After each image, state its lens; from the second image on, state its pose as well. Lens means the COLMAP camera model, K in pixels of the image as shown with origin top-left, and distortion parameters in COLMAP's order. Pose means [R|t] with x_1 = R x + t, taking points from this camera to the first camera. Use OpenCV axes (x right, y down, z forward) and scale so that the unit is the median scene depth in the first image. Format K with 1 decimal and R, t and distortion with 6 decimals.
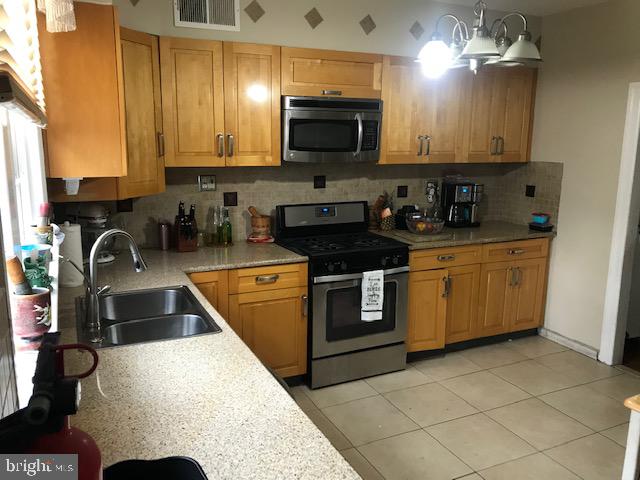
lens RADIAL K [[529.4, 0, 318.4], [0, 529.4, 238.3], [0, 0, 1]] dist [0.025633, -0.032231]
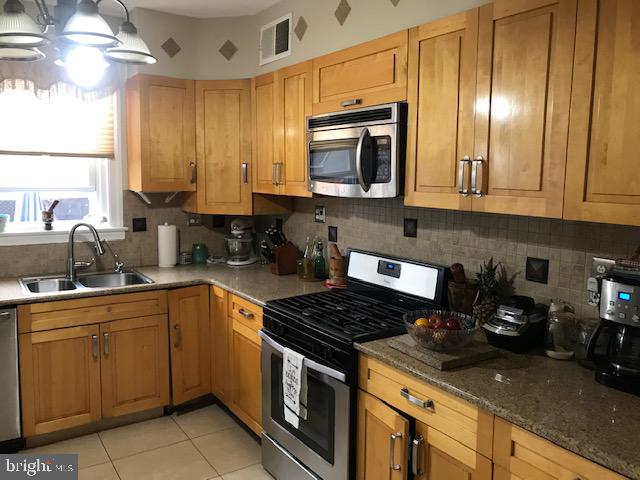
lens RADIAL K [[529.4, 0, 321.1], [0, 529.4, 233.6], [0, 0, 1]] dist [0.025633, -0.032231]
pose [[0.144813, 0.106067, -0.983758, 0.705997], [-0.198267, 0.977184, 0.076173, -0.135772], [0.969391, 0.184016, 0.162538, 0.814151]]
